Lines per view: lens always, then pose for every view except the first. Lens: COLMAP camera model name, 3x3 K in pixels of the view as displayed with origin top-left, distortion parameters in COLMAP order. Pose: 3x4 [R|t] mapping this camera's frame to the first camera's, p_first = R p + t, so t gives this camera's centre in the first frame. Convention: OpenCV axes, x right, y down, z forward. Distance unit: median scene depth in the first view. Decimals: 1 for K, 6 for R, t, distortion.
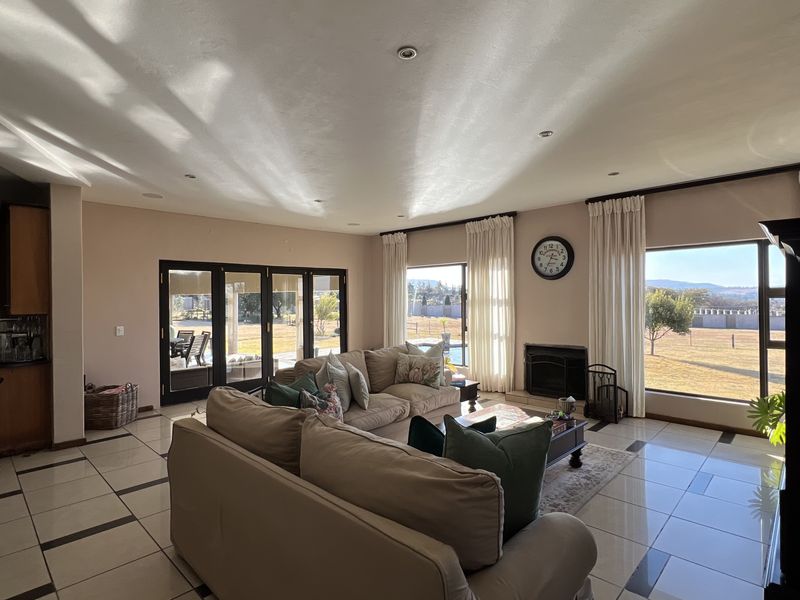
lens RADIAL K [[426.6, 0, 397.5], [0, 426.6, 296.3], [0, 0, 1]] dist [0.000090, 0.001378]
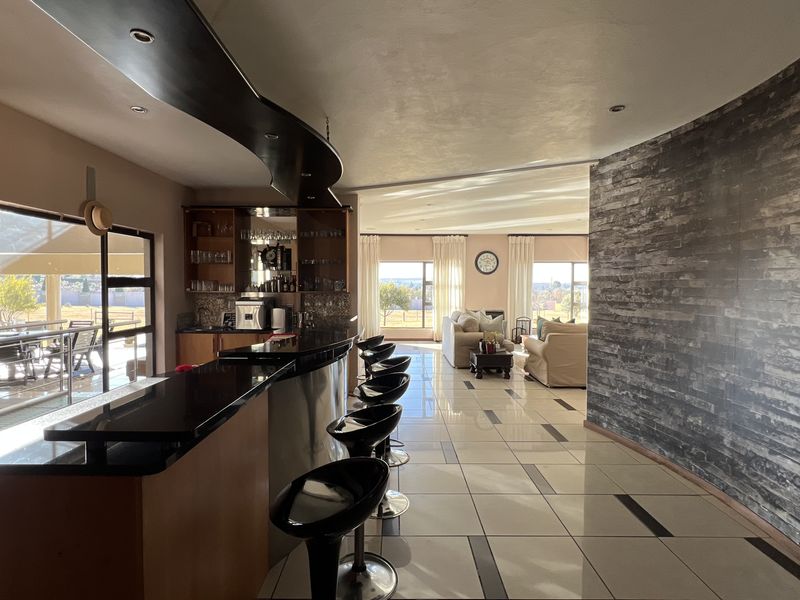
lens RADIAL K [[426.6, 0, 397.7], [0, 426.6, 296.1], [0, 0, 1]] dist [0.000090, 0.001378]
pose [[0.714448, -0.008090, 0.699641, -1.164698], [-0.012133, 0.999640, 0.023948, 0.013787], [-0.699583, -0.025599, 0.714093, -0.036915]]
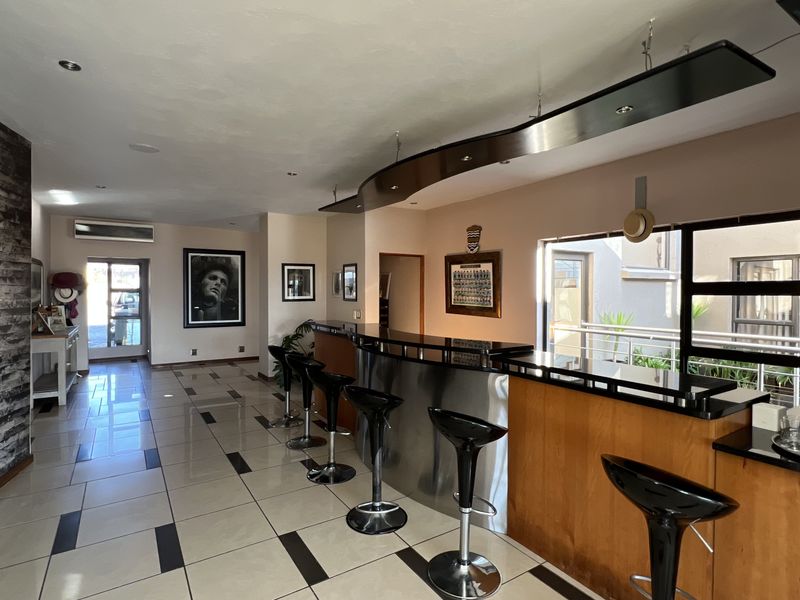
lens RADIAL K [[426.6, 0, 395.0], [0, 426.6, 298.8], [0, 0, 1]] dist [0.000090, 0.001378]
pose [[-0.232454, 0.027727, -0.972212, -0.332860], [0.002063, 0.999605, 0.028015, 0.010633], [0.972605, 0.004506, -0.232420, 0.519938]]
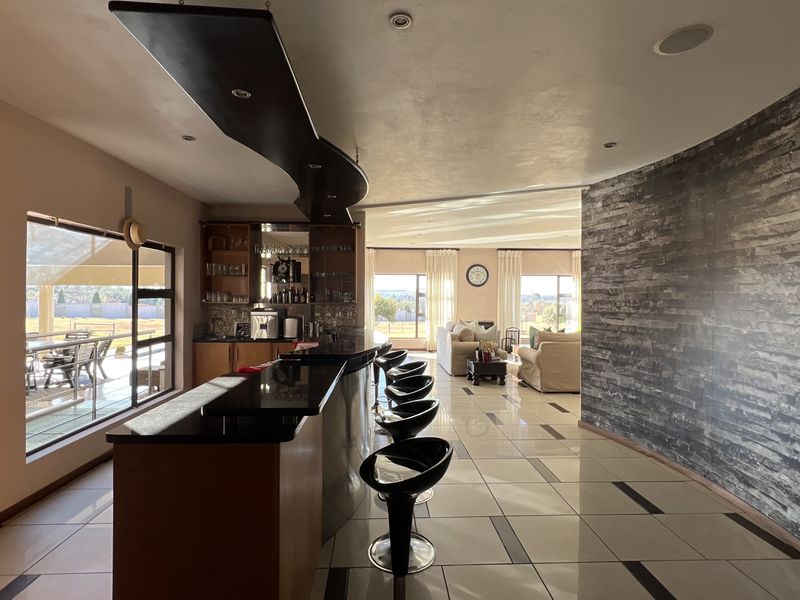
lens RADIAL K [[426.6, 0, 397.8], [0, 426.6, 296.2], [0, 0, 1]] dist [0.000090, 0.001378]
pose [[0.684287, 0.012376, 0.729108, -1.244708], [-0.014204, 0.999892, -0.003642, 0.014555], [-0.729074, -0.007864, 0.684389, -0.042441]]
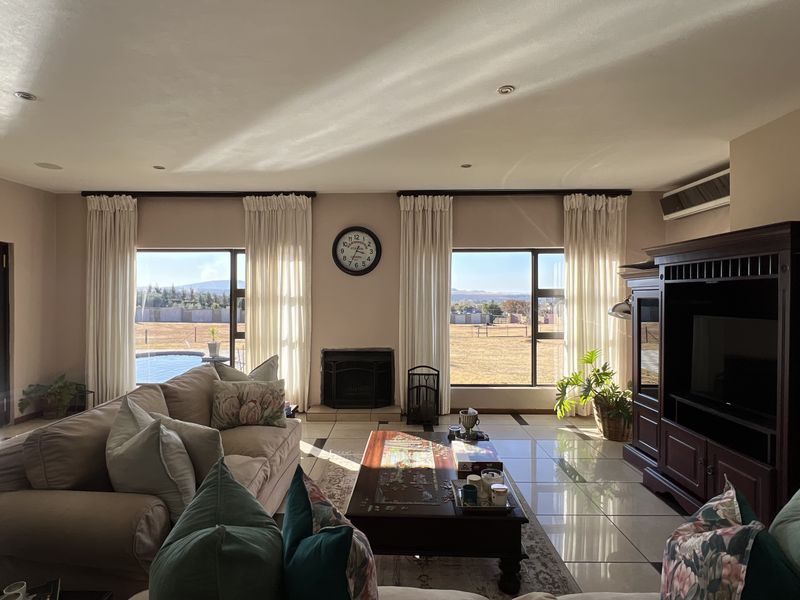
lens RADIAL K [[426.6, 0, 395.8], [0, 426.6, 296.5], [0, 0, 1]] dist [0.000090, 0.001378]
pose [[0.725019, 0.010651, 0.688647, -0.187316], [-0.010093, 0.999937, -0.004840, 0.008366], [-0.688655, -0.003441, 0.725081, 0.294071]]
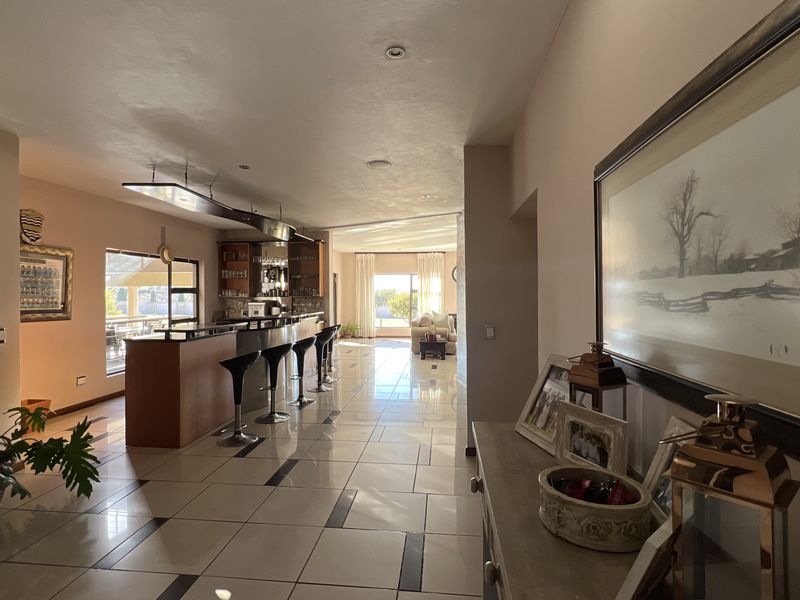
lens RADIAL K [[426.6, 0, 400.7], [0, 426.6, 297.4], [0, 0, 1]] dist [0.000090, 0.001378]
pose [[0.783478, 0.002815, 0.621413, -1.255456], [-0.007463, 0.999960, 0.004878, 0.022497], [-0.621375, -0.008460, 0.783468, -0.545012]]
